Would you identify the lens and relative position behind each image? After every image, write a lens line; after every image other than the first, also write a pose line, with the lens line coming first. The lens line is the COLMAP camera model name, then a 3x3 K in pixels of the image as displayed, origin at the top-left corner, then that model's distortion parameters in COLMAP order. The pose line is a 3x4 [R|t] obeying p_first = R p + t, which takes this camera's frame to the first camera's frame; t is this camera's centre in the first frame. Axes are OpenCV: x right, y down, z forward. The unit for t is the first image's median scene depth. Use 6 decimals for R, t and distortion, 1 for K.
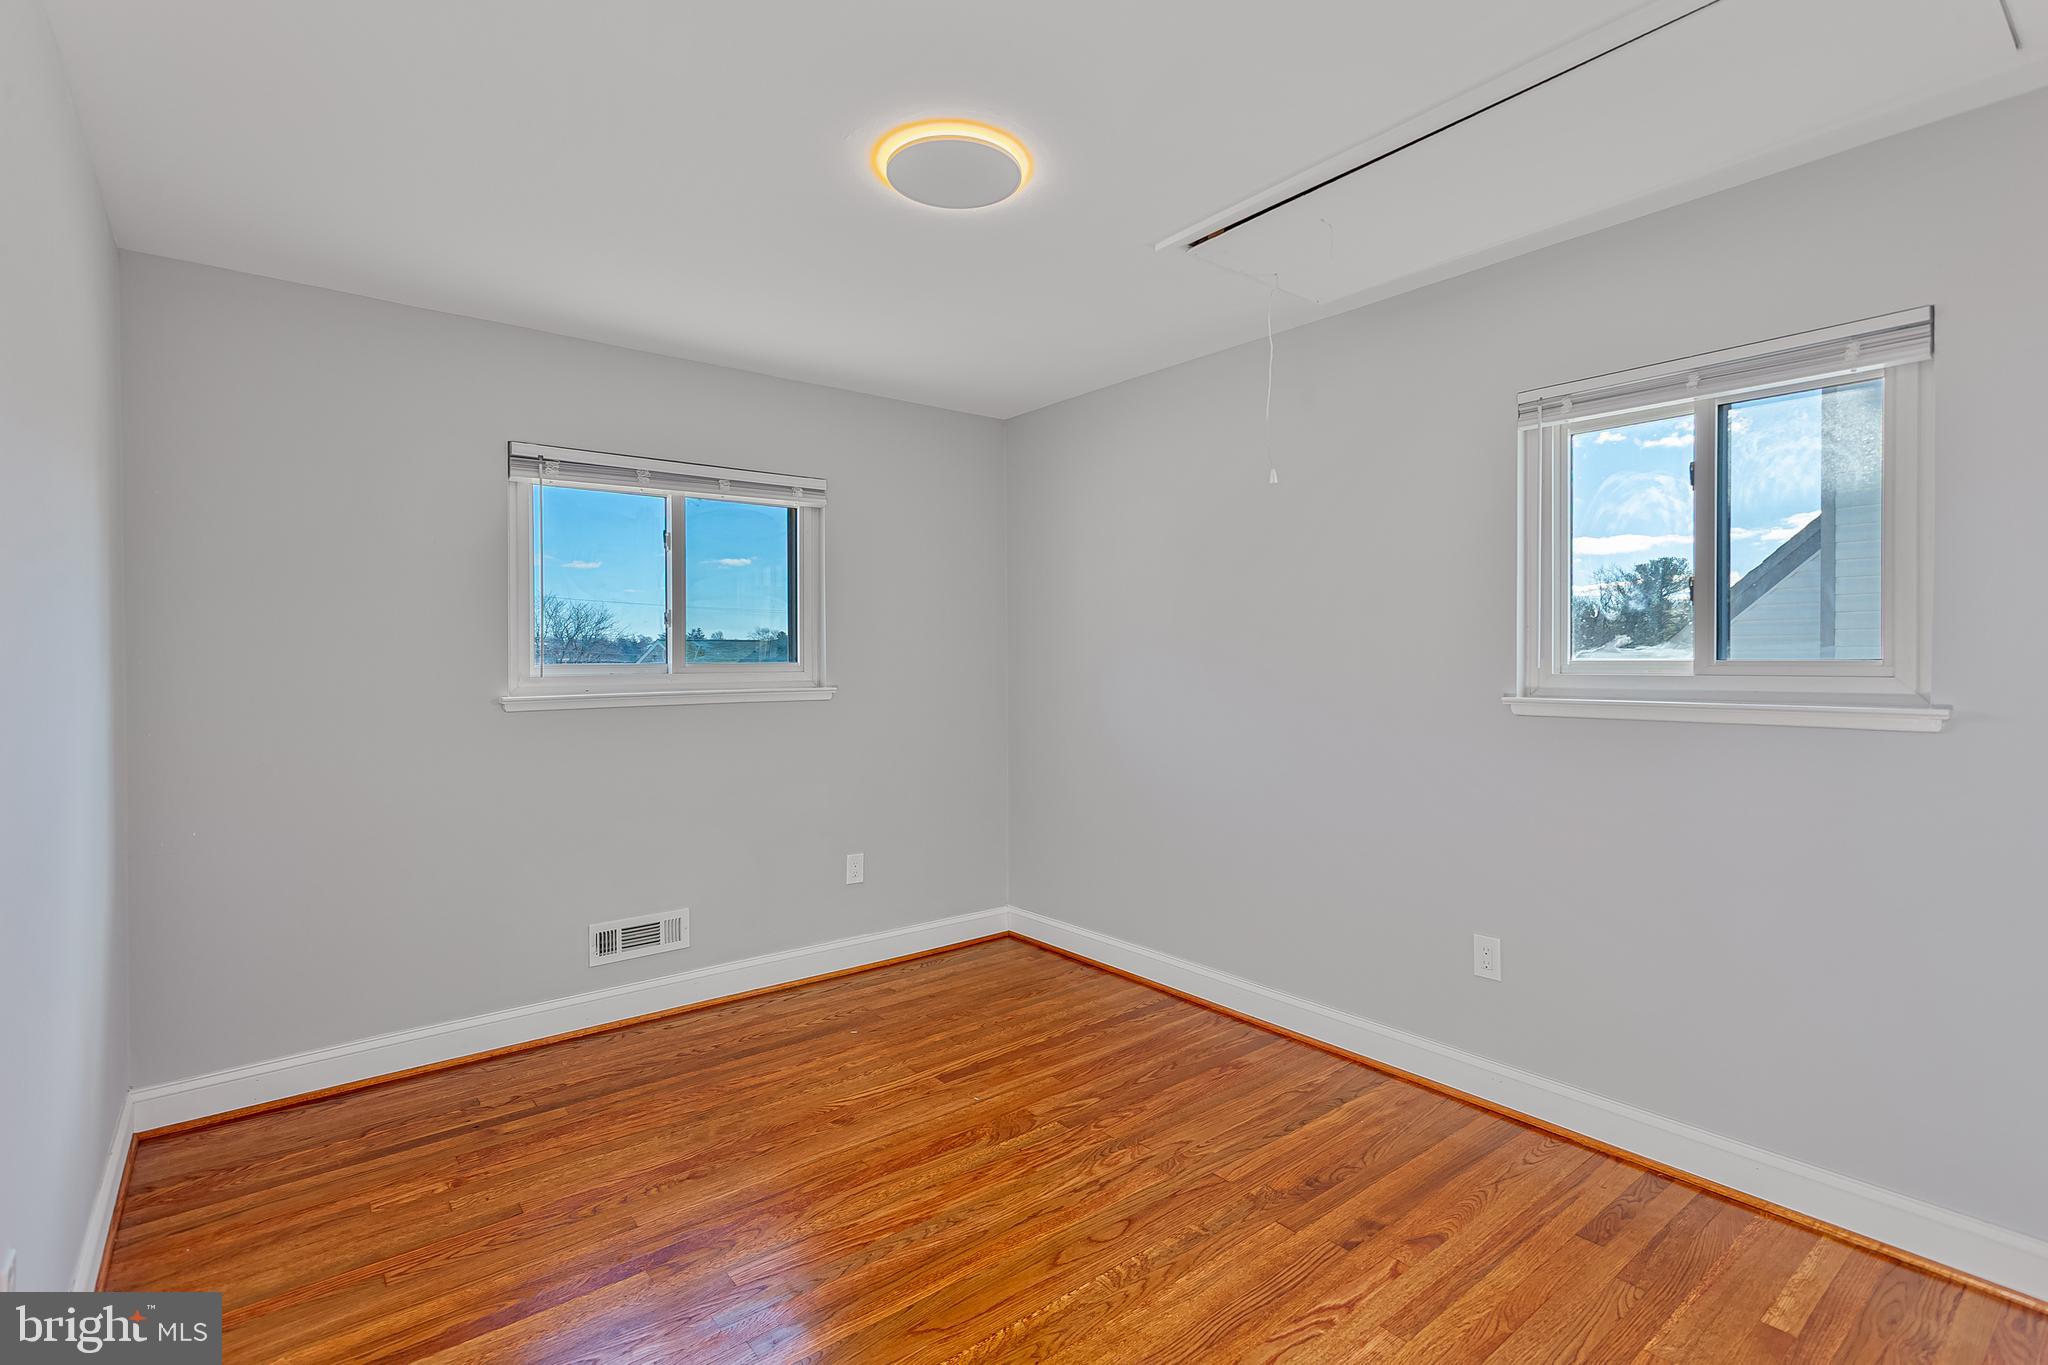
lens RADIAL K [[966.0, 0, 1025.7], [0, 966.0, 674.6], [0, 0, 1]] dist [0.004308, 0.001264]
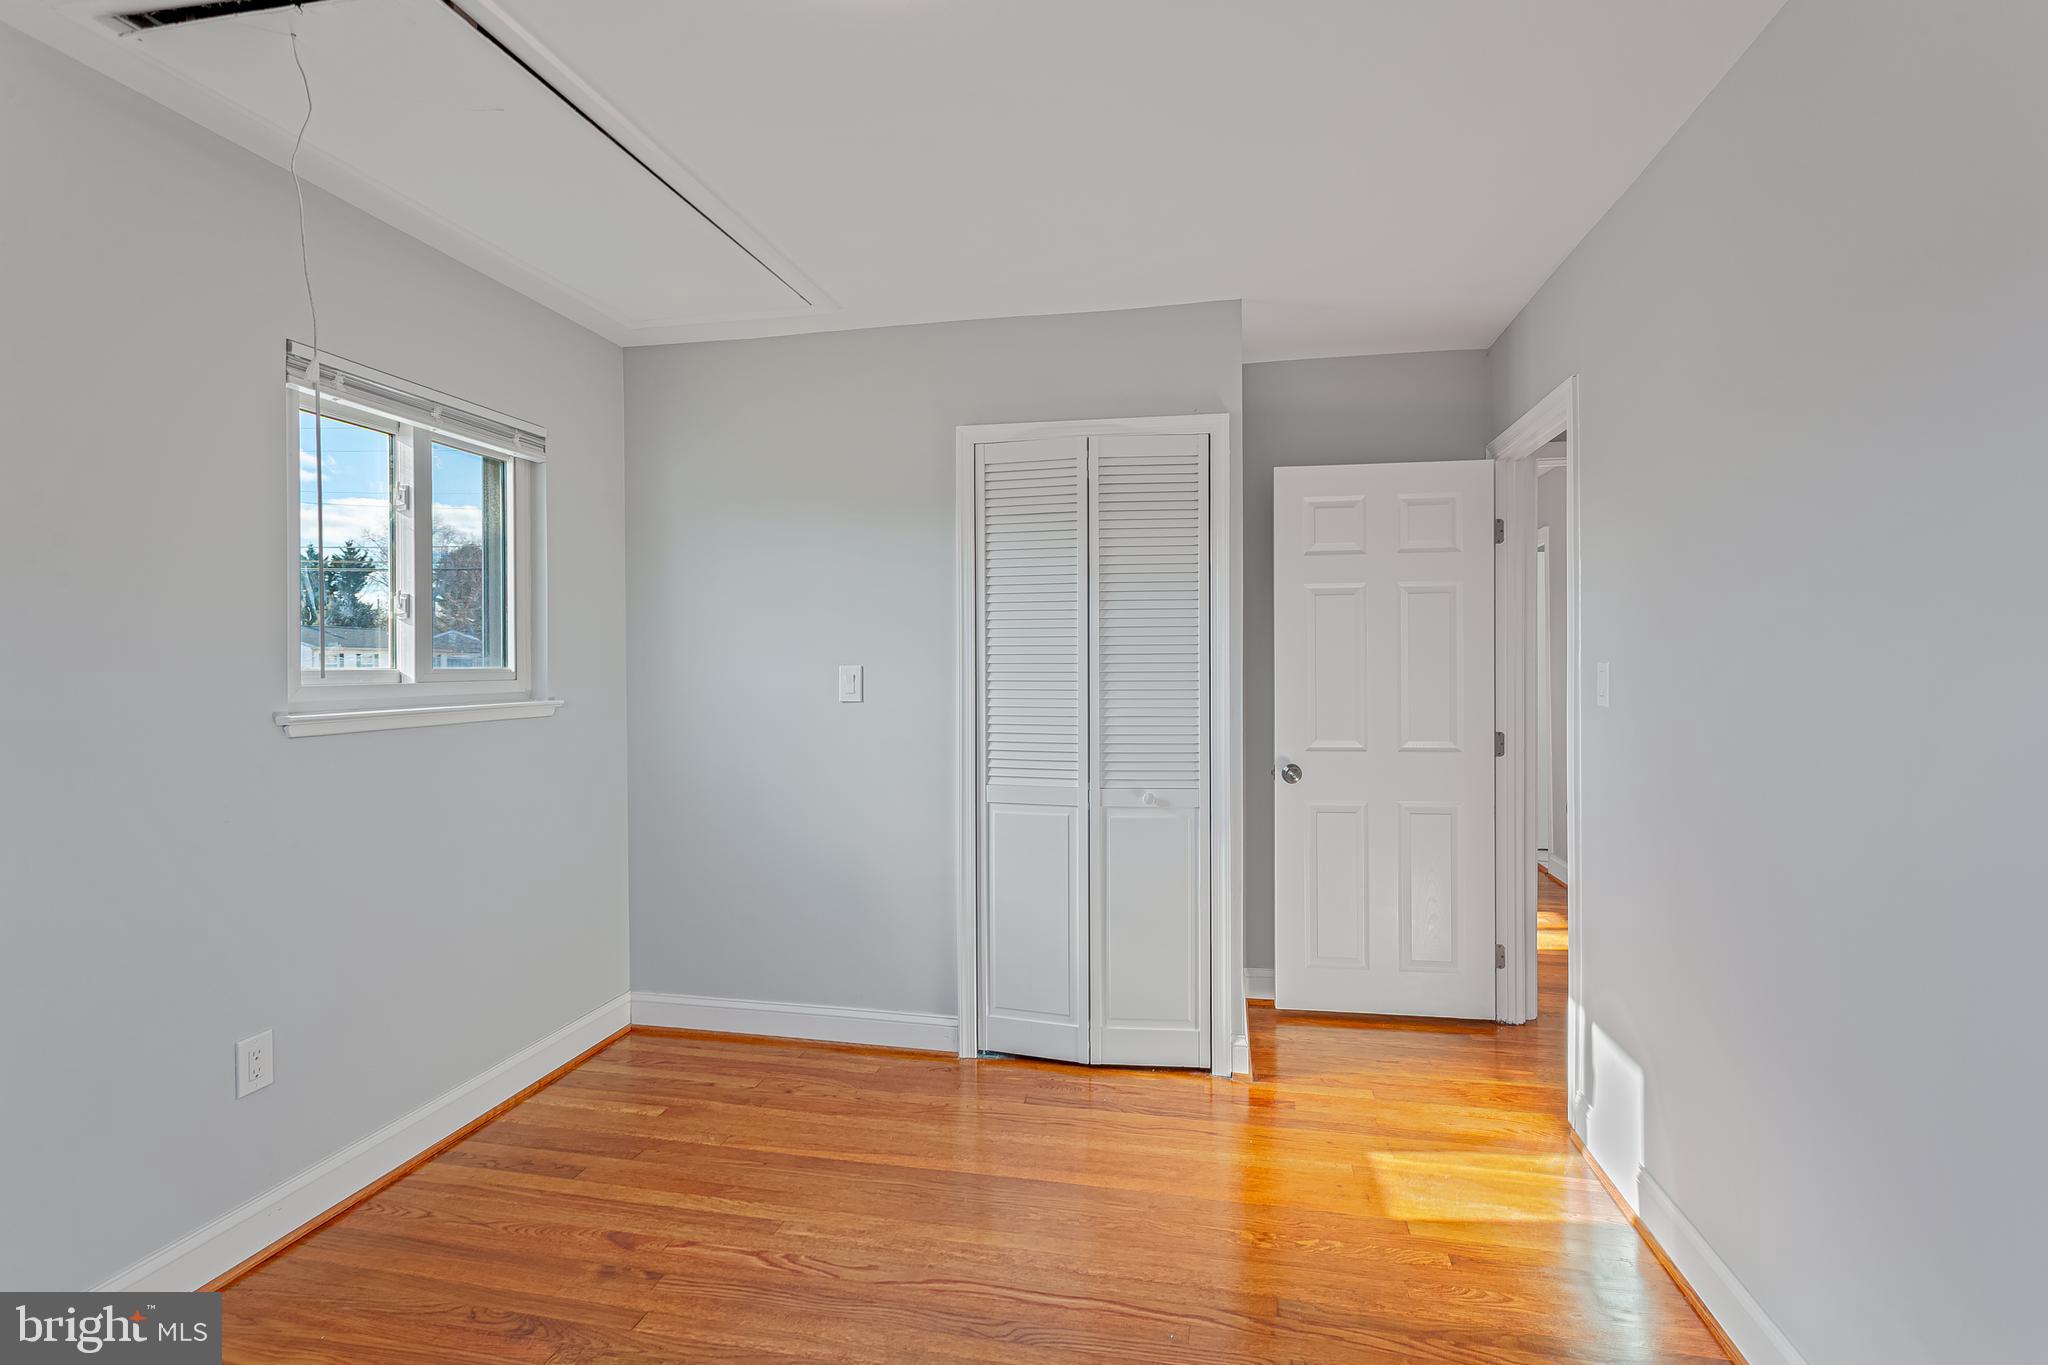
lens RADIAL K [[966.0, 0, 1032.7], [0, 966.0, 674.9], [0, 0, 1]] dist [0.004308, 0.001264]
pose [[-0.656275, -0.005050, 0.754505, -0.610268], [0.007990, 0.999875, 0.013641, -0.019669], [-0.754480, 0.014981, -0.656152, 1.278986]]
